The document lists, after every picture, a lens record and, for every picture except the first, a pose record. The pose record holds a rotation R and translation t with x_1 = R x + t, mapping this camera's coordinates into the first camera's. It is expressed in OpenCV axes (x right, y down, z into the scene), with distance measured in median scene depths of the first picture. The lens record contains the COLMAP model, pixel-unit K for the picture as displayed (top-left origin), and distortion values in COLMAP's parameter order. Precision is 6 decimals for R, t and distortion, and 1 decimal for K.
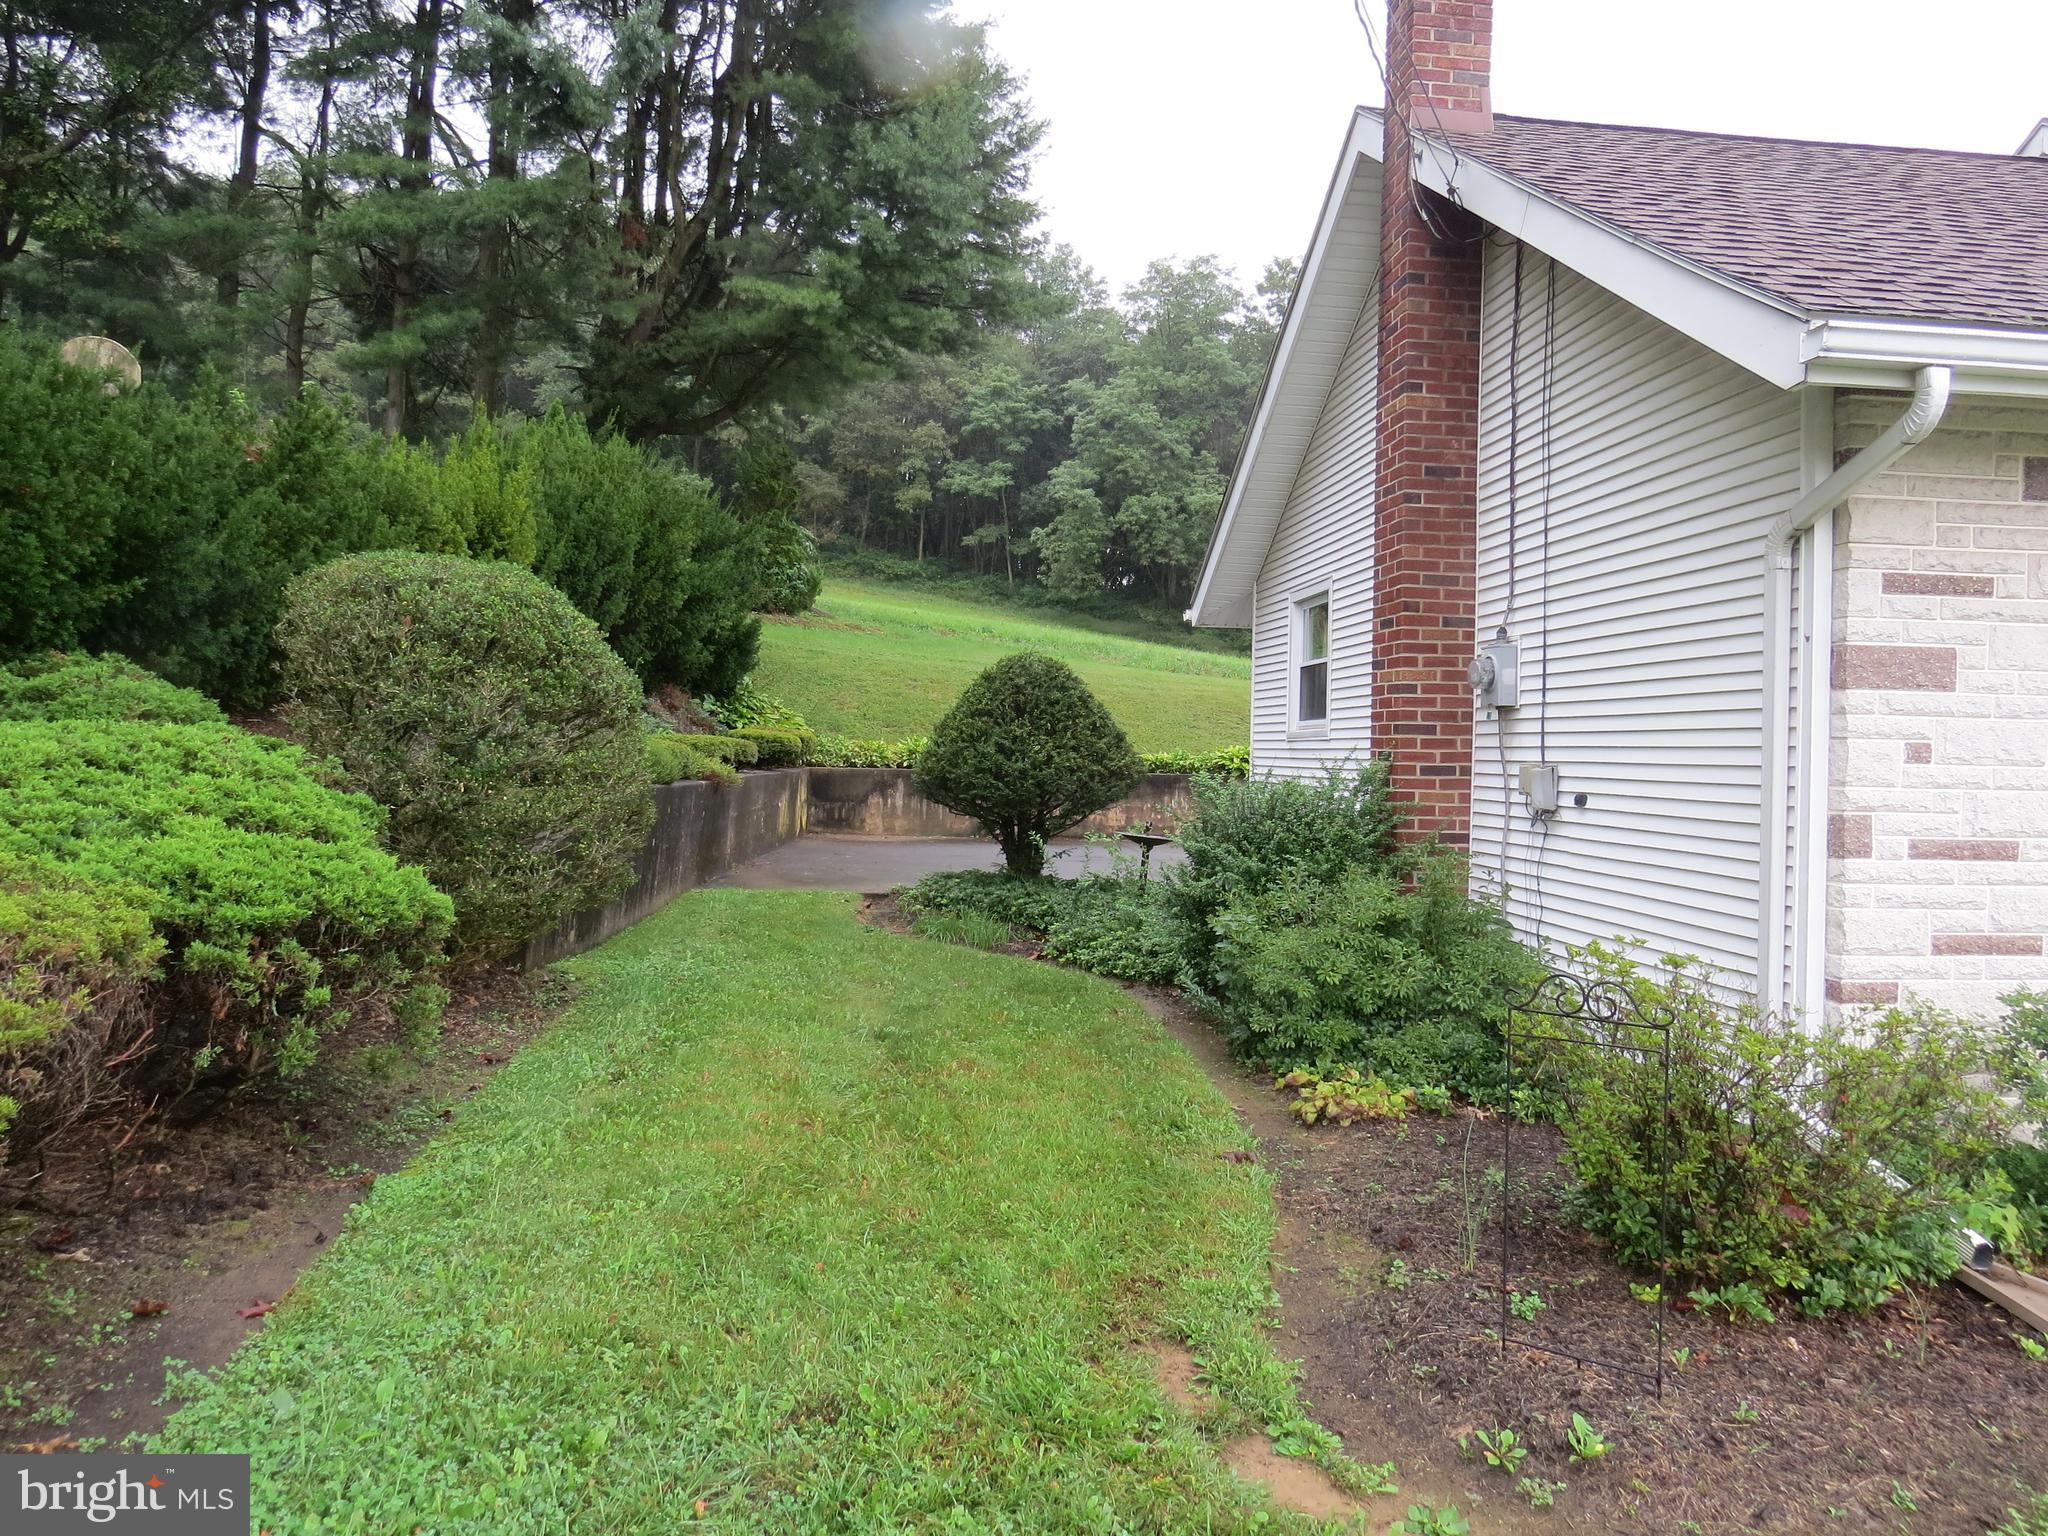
lens RADIAL K [[1444.9, 0, 1014.0], [0, 1444.9, 762.5], [0, 0, 1]] dist [-0.034456, 0.000659]
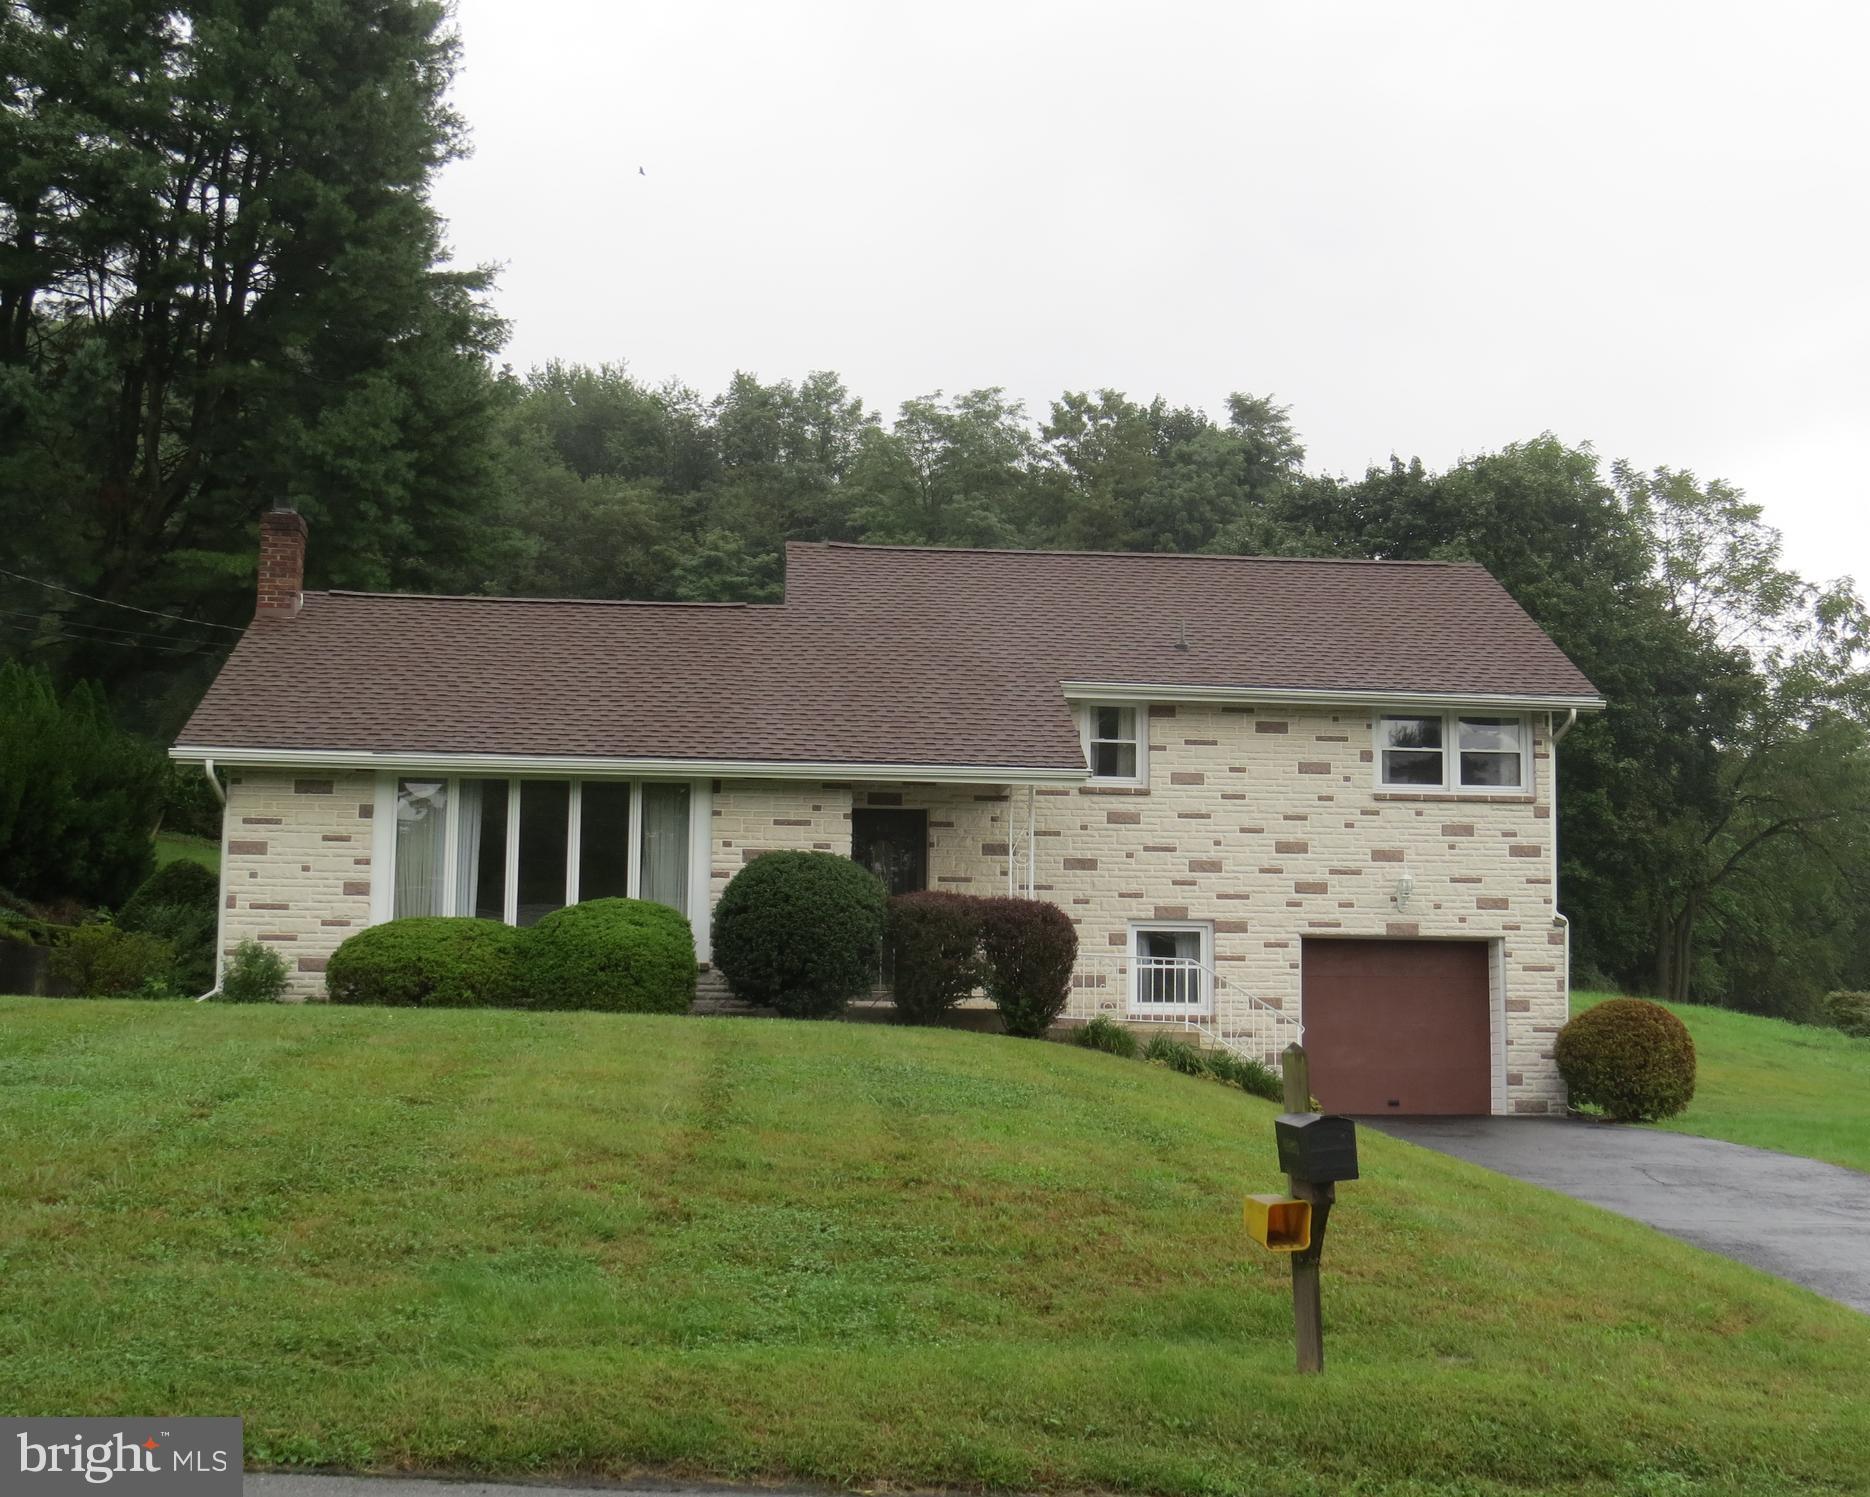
lens RADIAL K [[2173.7, 0, 945.6], [0, 2173.7, 749.9], [0, 0, 1]] dist [-0.016679, 0.000000]
pose [[0.999767, -0.010041, 0.019085, 0.092000], [0.012705, 0.989343, -0.145046, 0.019181], [-0.017425, 0.145255, 0.989241, -0.167447]]
